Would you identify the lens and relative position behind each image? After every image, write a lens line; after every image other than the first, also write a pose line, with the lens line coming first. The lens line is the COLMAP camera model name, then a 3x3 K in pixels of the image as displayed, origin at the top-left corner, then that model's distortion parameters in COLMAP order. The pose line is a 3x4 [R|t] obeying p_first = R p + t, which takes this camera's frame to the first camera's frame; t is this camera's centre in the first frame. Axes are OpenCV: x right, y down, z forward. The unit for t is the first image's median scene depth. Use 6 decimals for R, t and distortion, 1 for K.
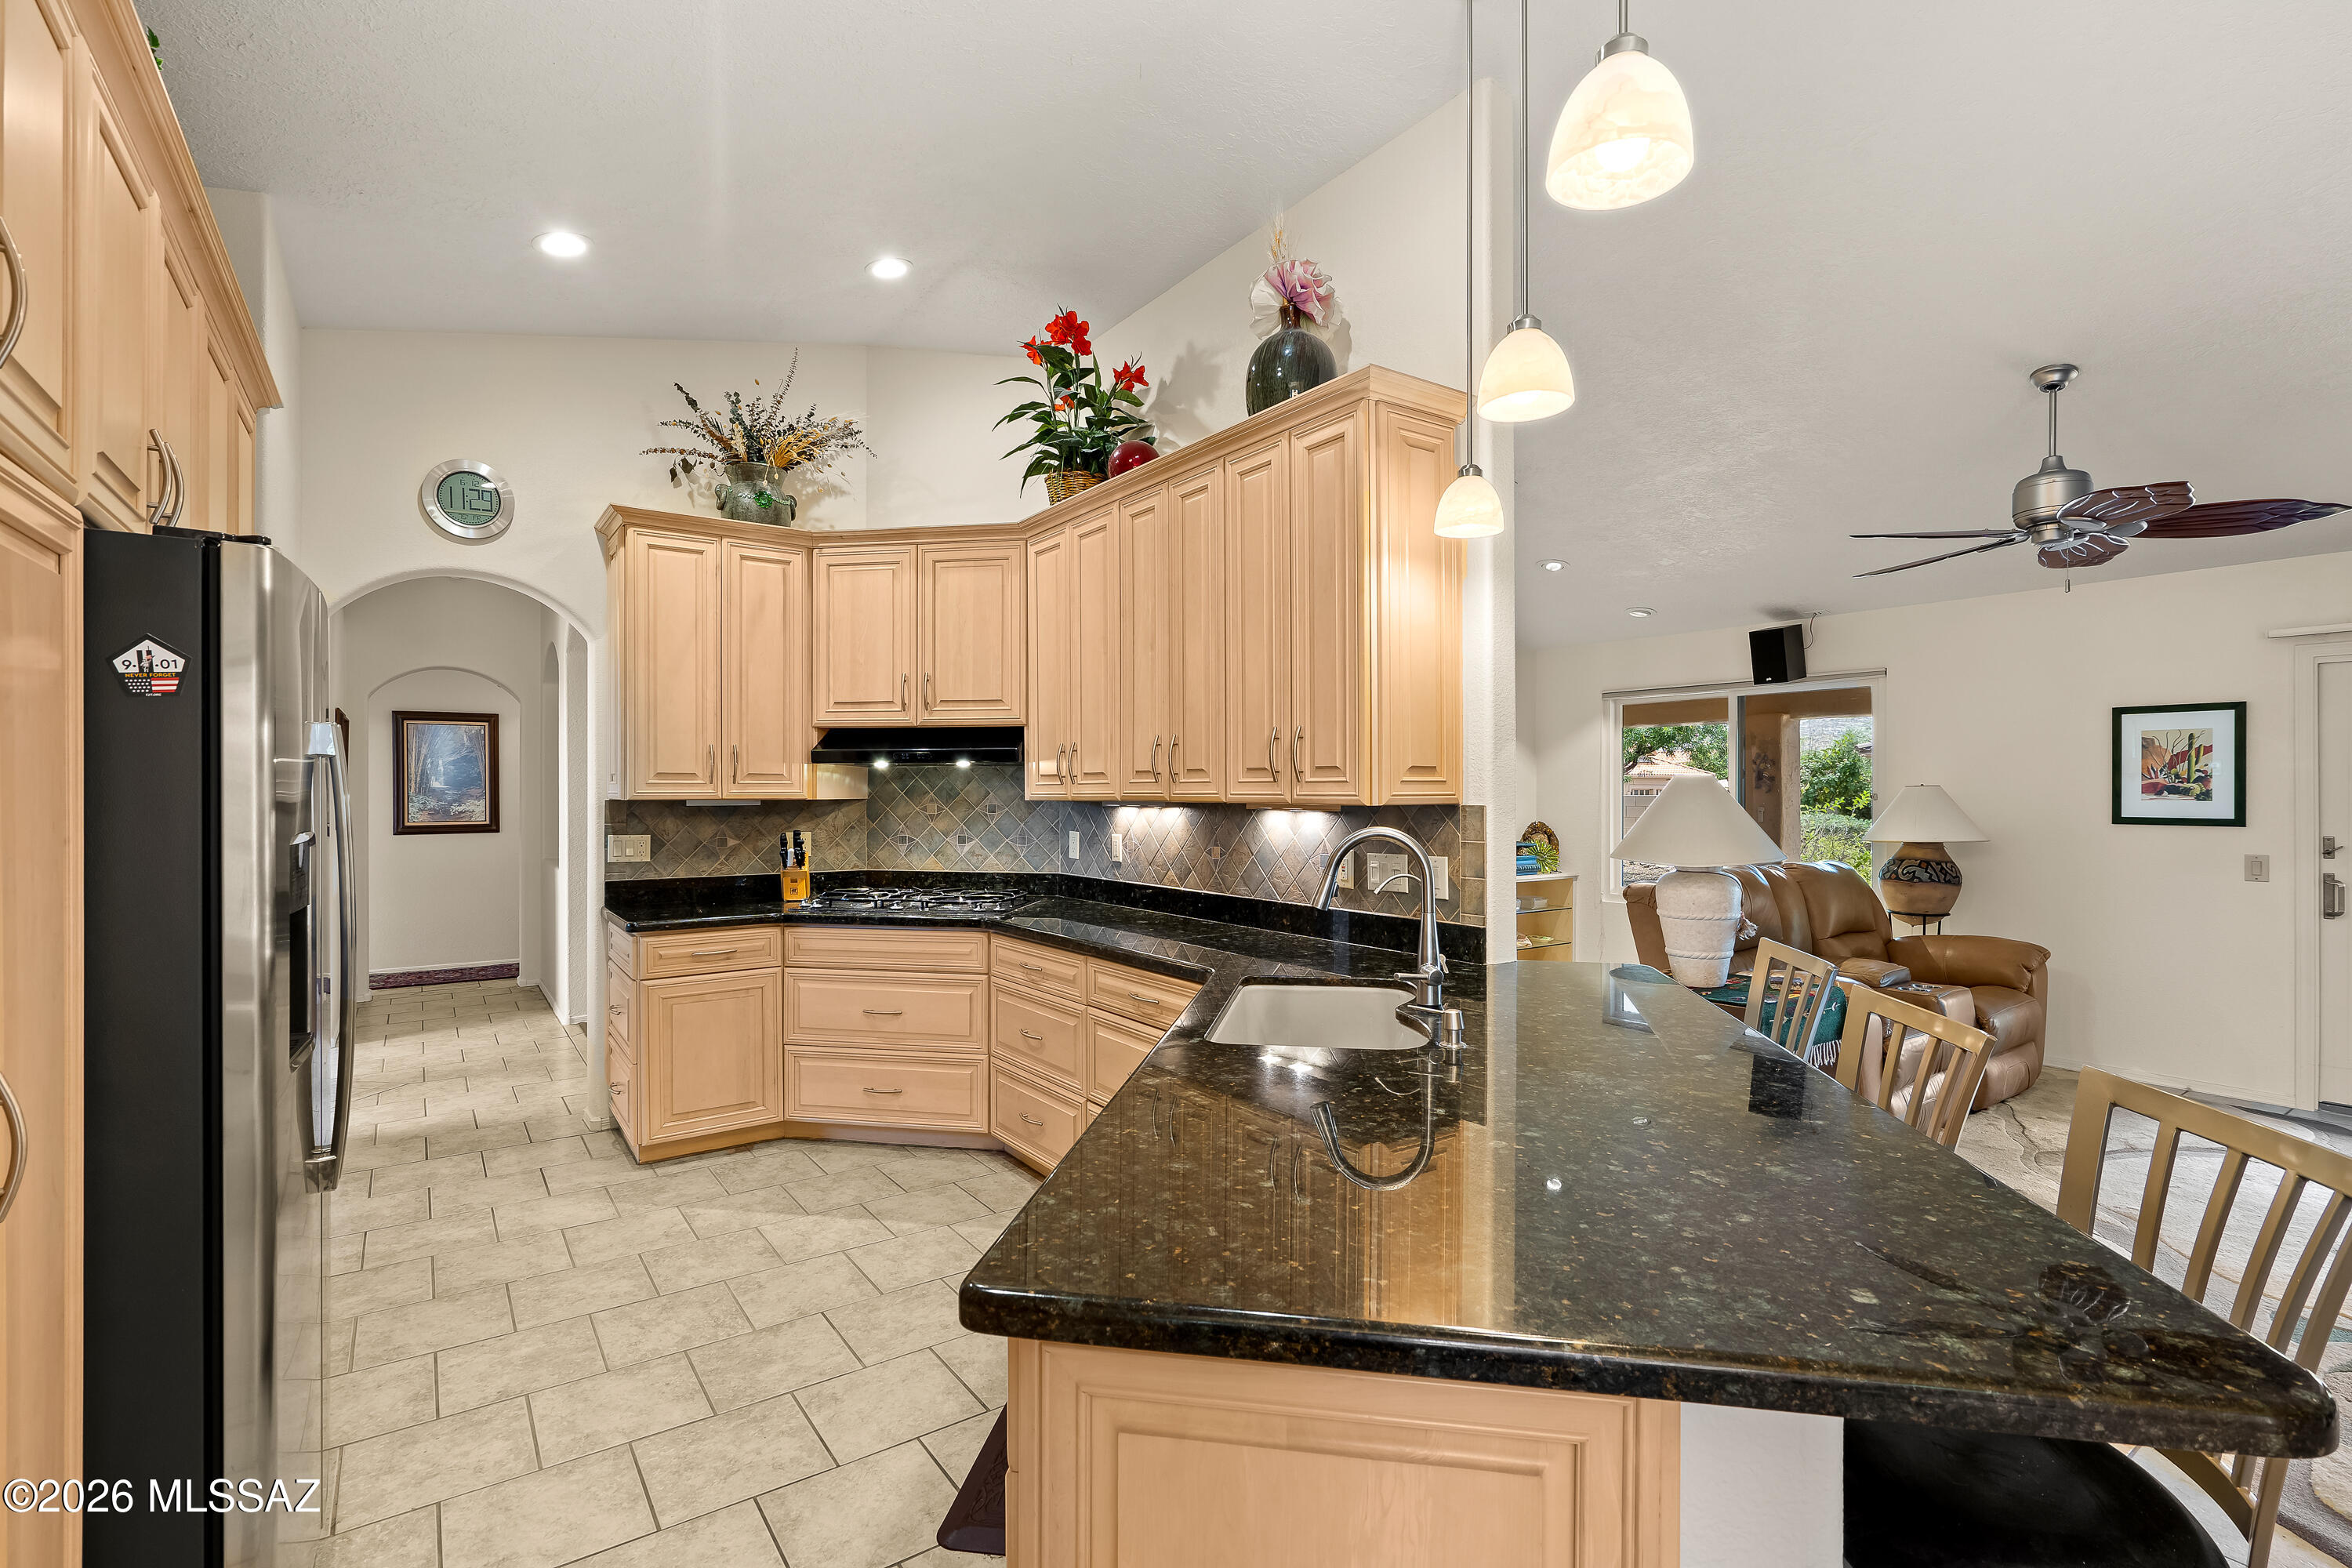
lens RADIAL K [[1081.2, 0, 1160.3], [0, 1081.2, 789.9], [0, 0, 1]] dist [-0.003861, 0.001467]
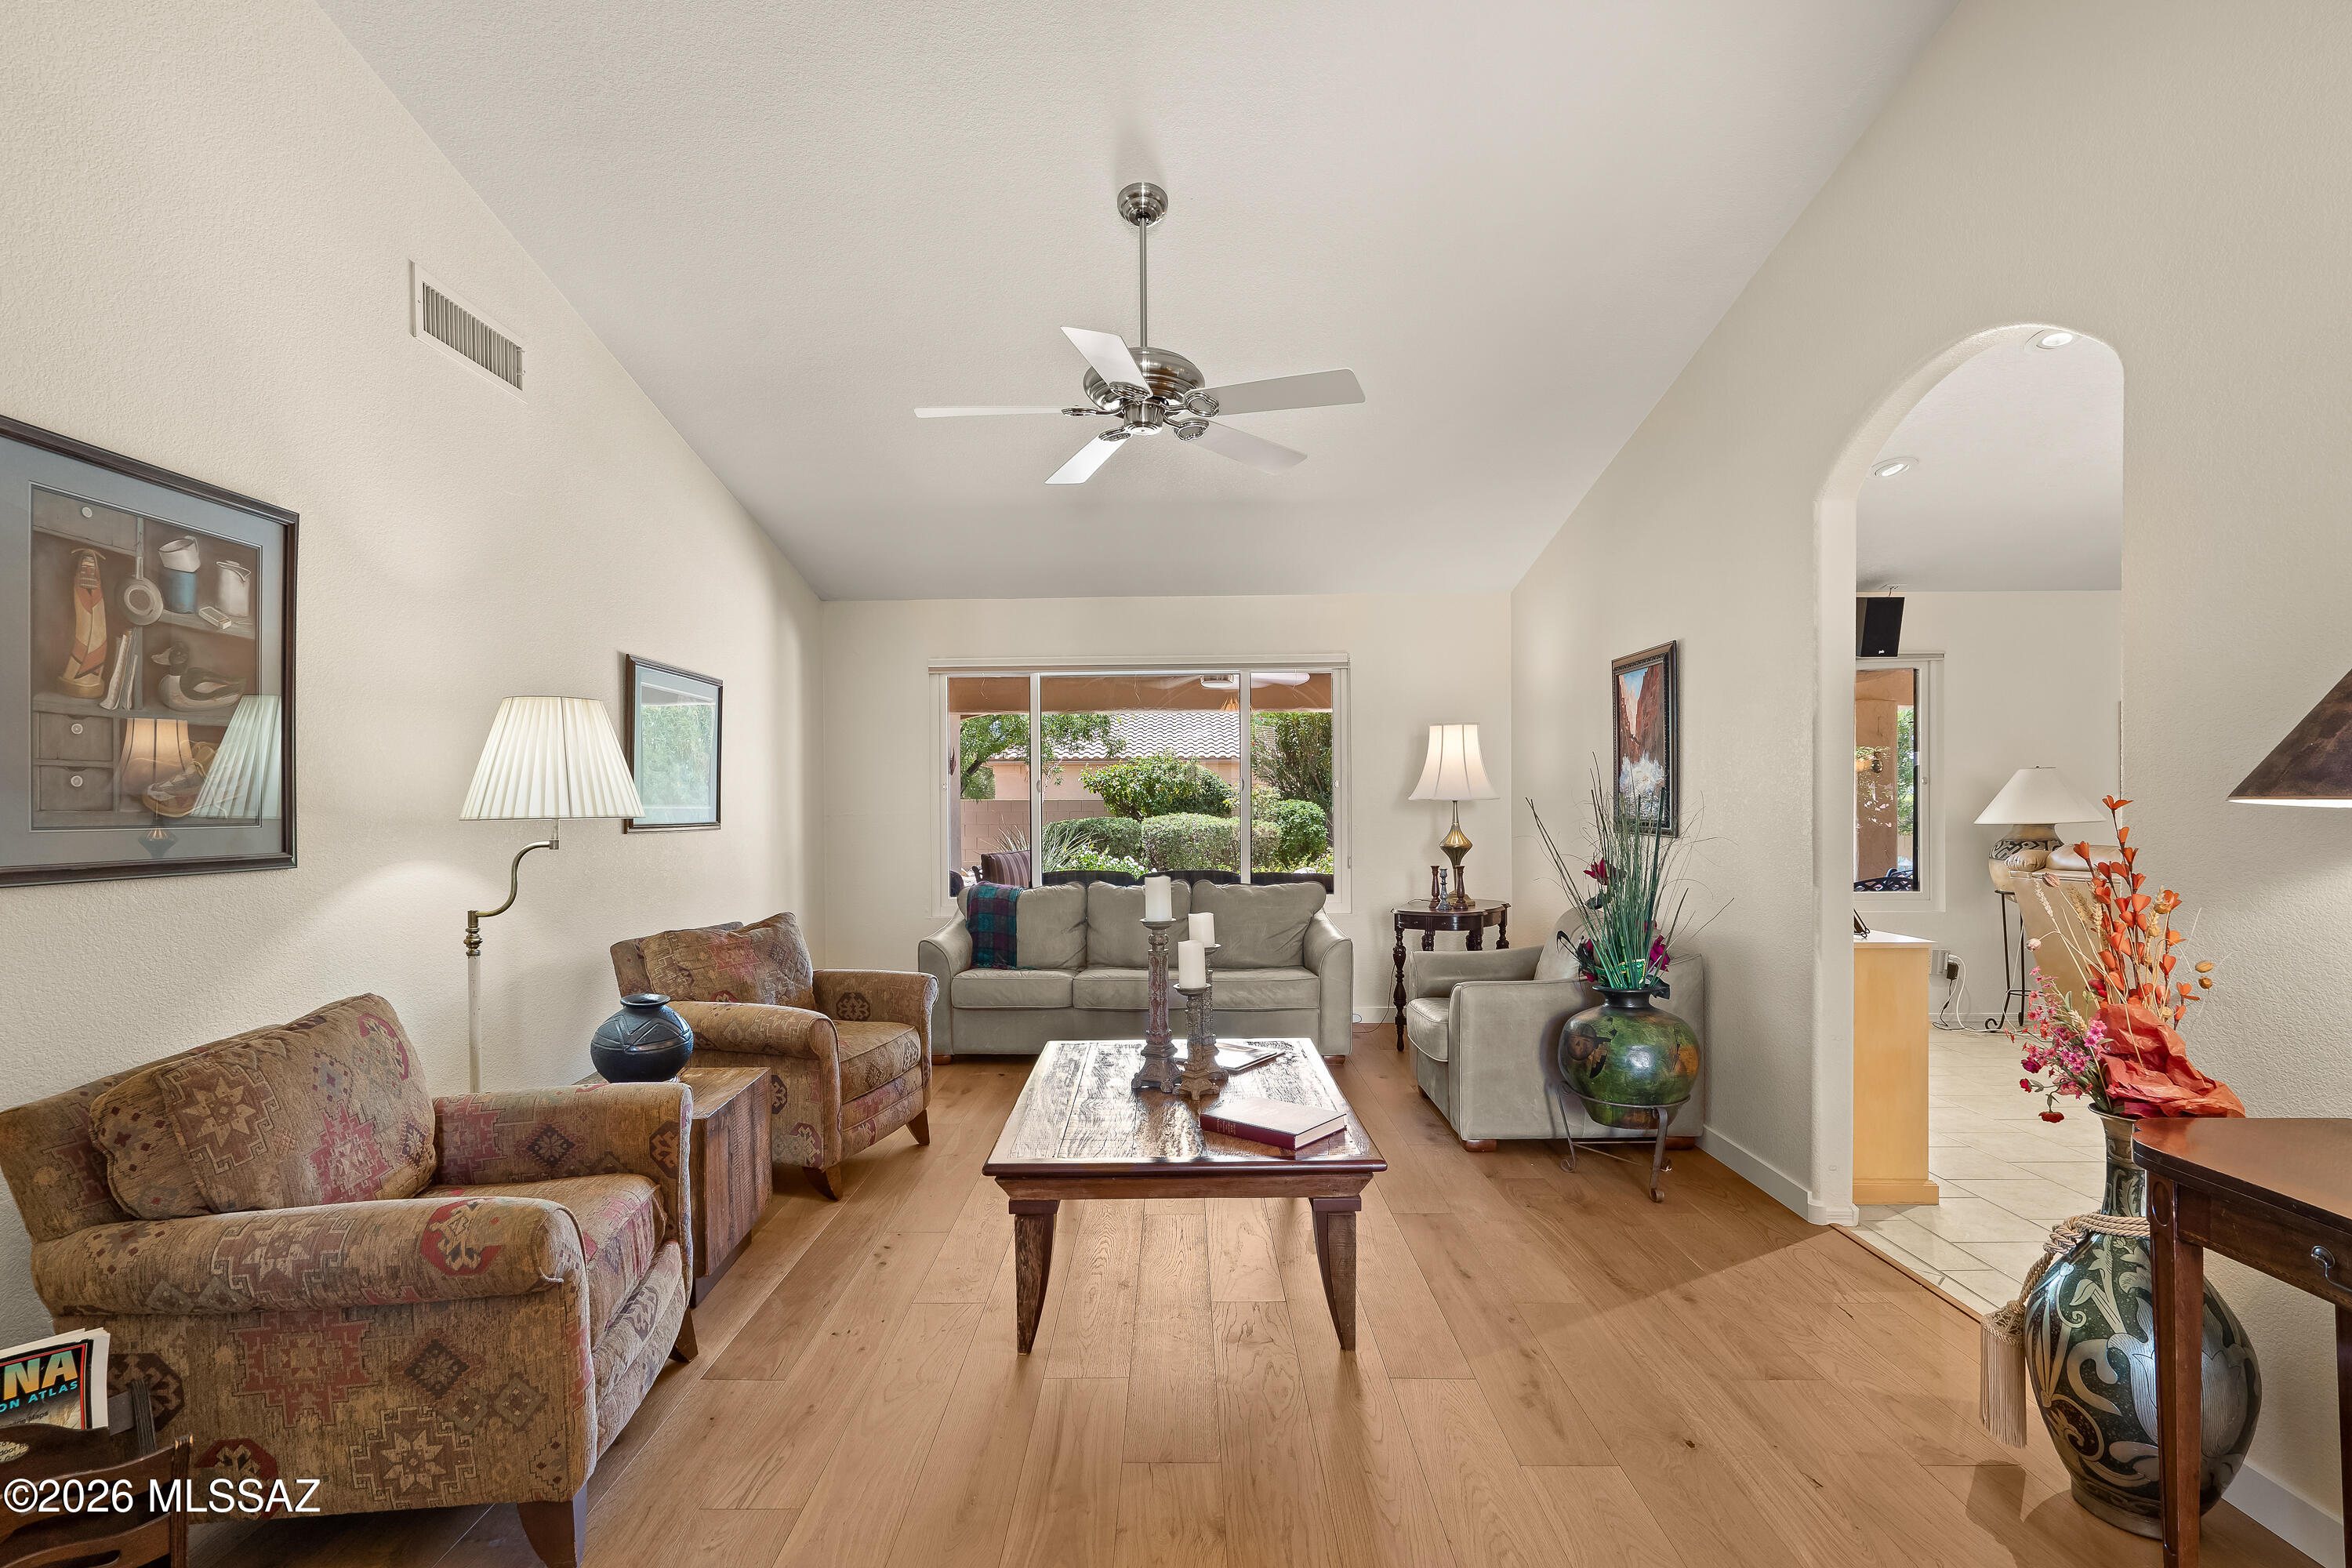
lens RADIAL K [[1081.2, 0, 1166.9], [0, 1081.2, 807.7], [0, 0, 1]] dist [-0.003861, 0.001467]
pose [[0.584826, -0.010673, 0.811089, -0.815825], [0.005790, 0.999943, 0.008983, 0.027571], [-0.811138, -0.000557, 0.584854, 1.412058]]
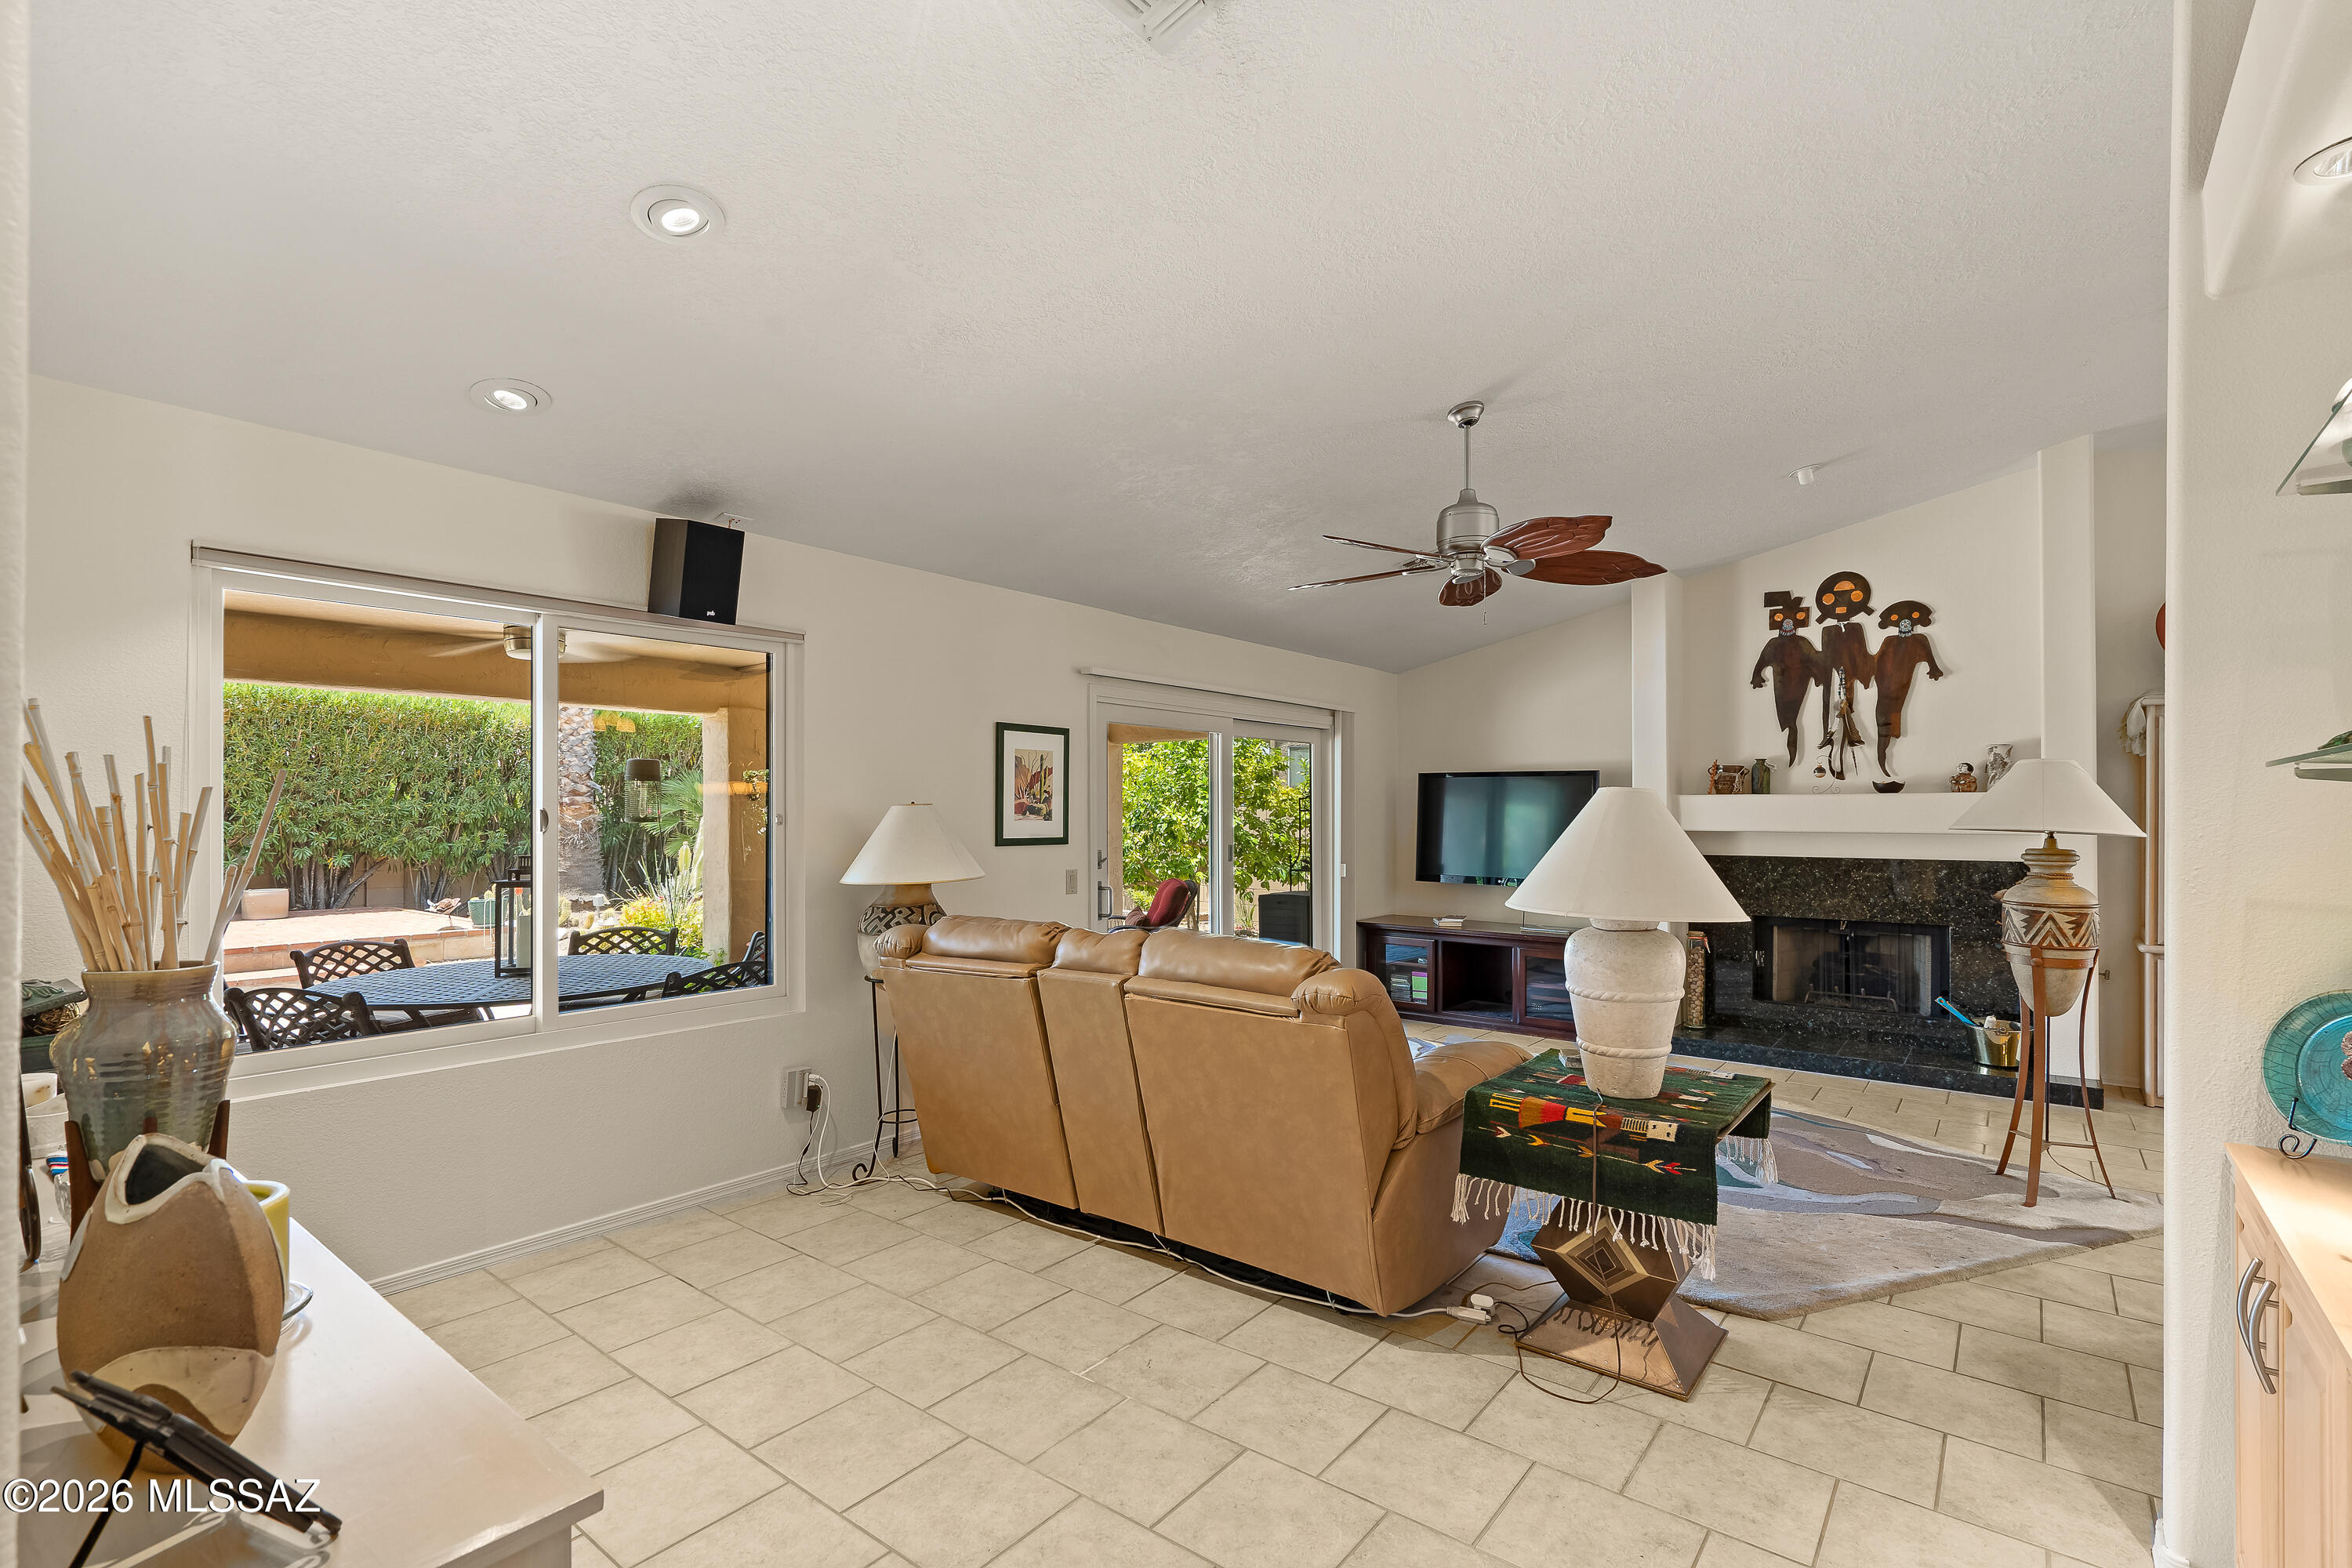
lens RADIAL K [[1081.2, 0, 1181.8], [0, 1081.2, 809.3], [0, 0, 1]] dist [-0.003861, 0.001467]
pose [[-0.288600, 0.002792, 0.957446, -0.078938], [-0.002241, 0.999991, -0.003591, 0.003144], [-0.957447, -0.003182, -0.288591, 1.367271]]
